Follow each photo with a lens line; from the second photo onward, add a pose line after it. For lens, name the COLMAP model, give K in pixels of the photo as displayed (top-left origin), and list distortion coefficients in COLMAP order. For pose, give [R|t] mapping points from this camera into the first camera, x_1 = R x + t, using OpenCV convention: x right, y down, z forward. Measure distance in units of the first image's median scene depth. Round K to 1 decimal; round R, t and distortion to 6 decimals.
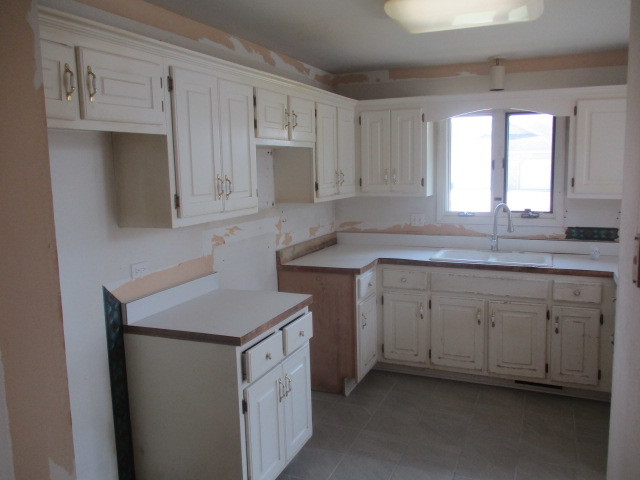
lens RADIAL K [[532.2, 0, 318.1], [0, 532.2, 242.6], [0, 0, 1]] dist [-0.059114, 0.037295]
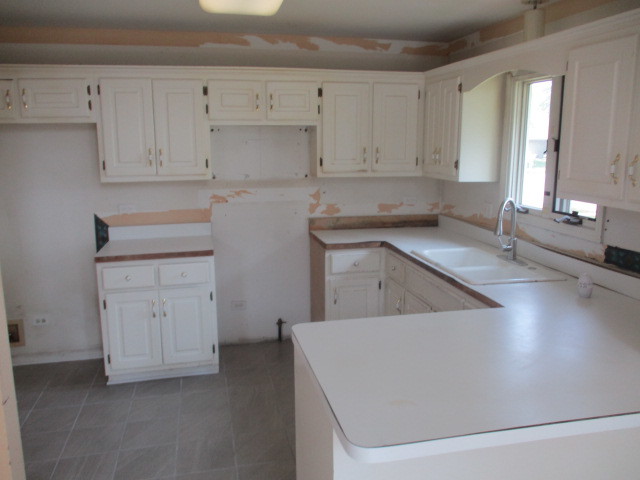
lens RADIAL K [[532.2, 0, 317.9], [0, 532.2, 239.5], [0, 0, 1]] dist [-0.059114, 0.037295]
pose [[0.594315, 0.166345, -0.786841, 0.851962], [-0.124938, 0.985594, 0.113995, -0.072800], [0.794469, 0.030557, 0.606536, 0.352673]]
